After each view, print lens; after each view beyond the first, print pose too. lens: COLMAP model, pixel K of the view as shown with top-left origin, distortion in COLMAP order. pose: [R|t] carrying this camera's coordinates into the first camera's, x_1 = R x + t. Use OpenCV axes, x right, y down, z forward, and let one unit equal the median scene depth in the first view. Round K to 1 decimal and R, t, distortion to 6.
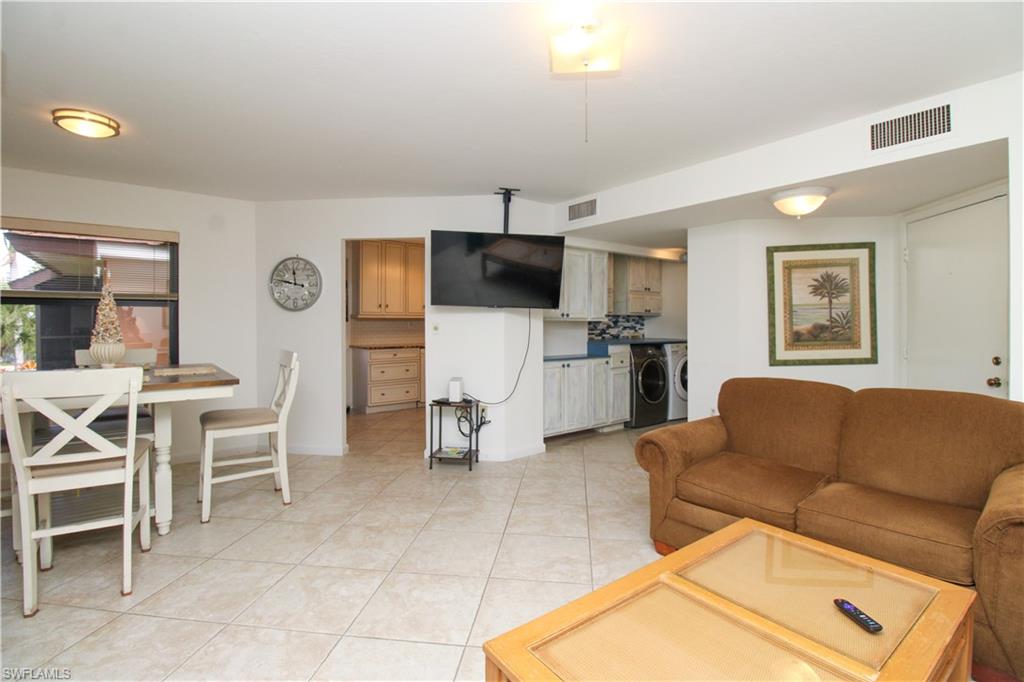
lens RADIAL K [[476.6, 0, 517.0], [0, 476.6, 324.4], [0, 0, 1]] dist [-0.013381, -0.000613]
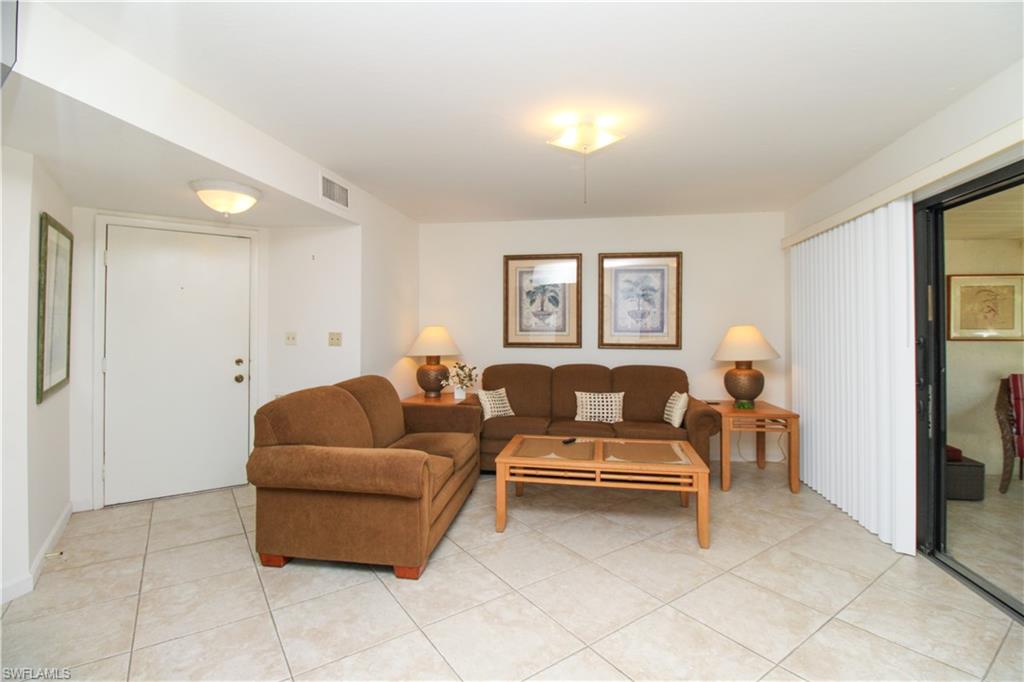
lens RADIAL K [[473.4, 0, 515.1], [0, 473.4, 321.4], [0, 0, 1]] dist [-0.010779, -0.006935]
pose [[-0.675278, 0.012674, 0.737455, -0.336465], [0.003378, 0.999895, -0.014092, -0.009521], [-0.737556, -0.007025, -0.675250, 0.954654]]
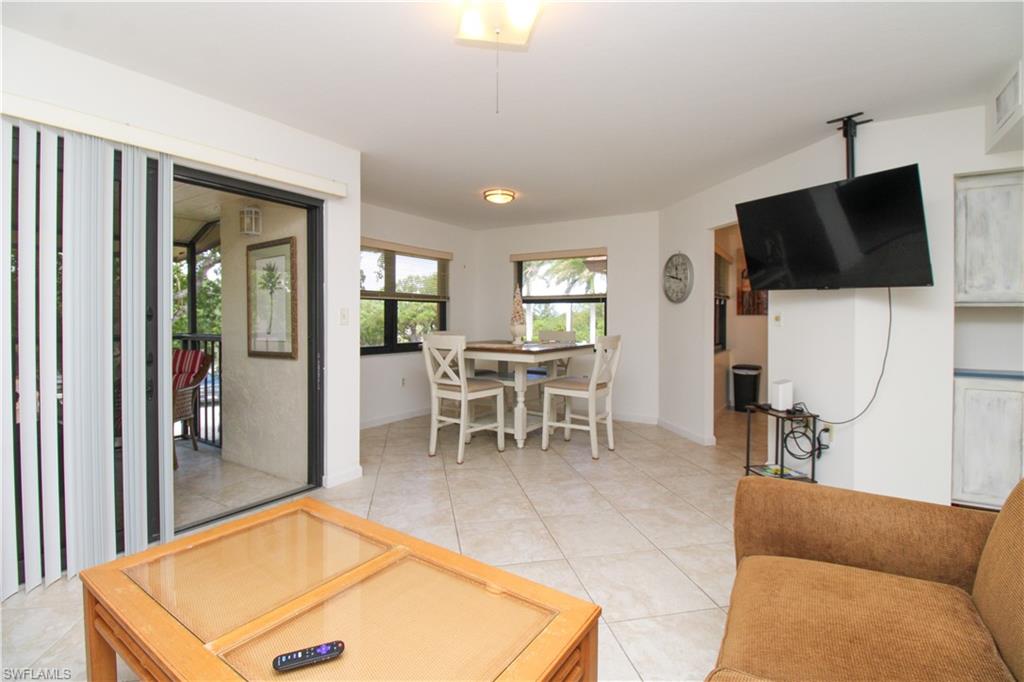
lens RADIAL K [[469.2, 0, 514.7], [0, 469.2, 324.0], [0, 0, 1]] dist [0.001141, -0.015356]
pose [[0.324829, 0.010490, -0.945715, 0.486241], [-0.010254, 0.999919, 0.007569, 0.017638], [0.945717, 0.007239, 0.324910, 0.331232]]
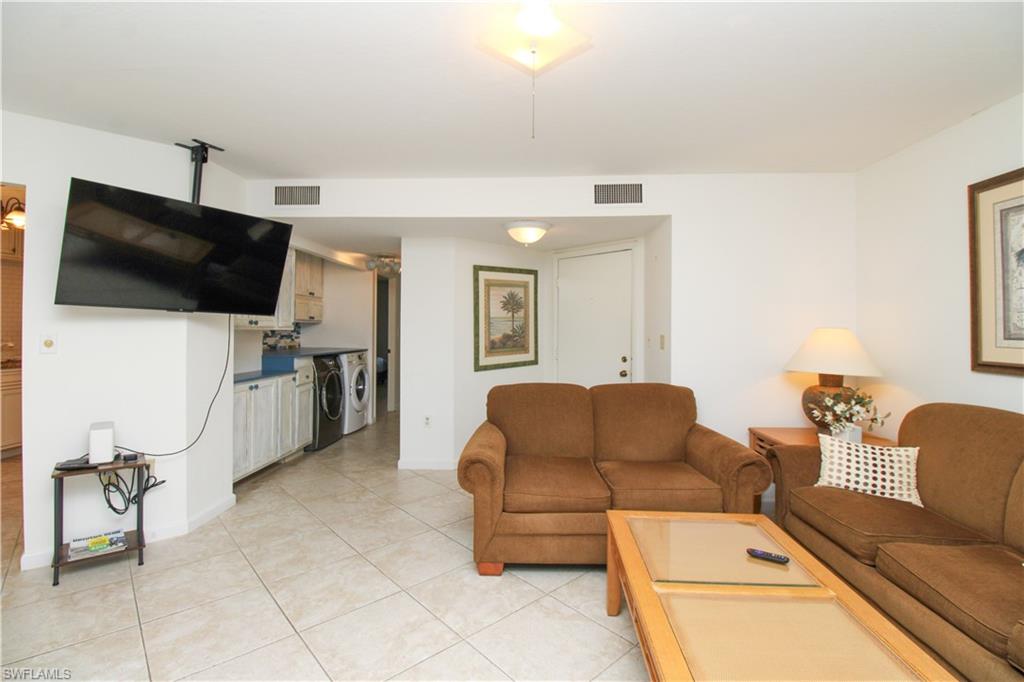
lens RADIAL K [[469.2, 0, 514.7], [0, 469.2, 324.0], [0, 0, 1]] dist [0.001141, -0.015356]
pose [[0.652481, 0.011011, 0.757725, -0.246326], [-0.002452, 0.999920, -0.012419, -0.010899], [-0.757801, 0.006245, 0.652455, 0.207026]]
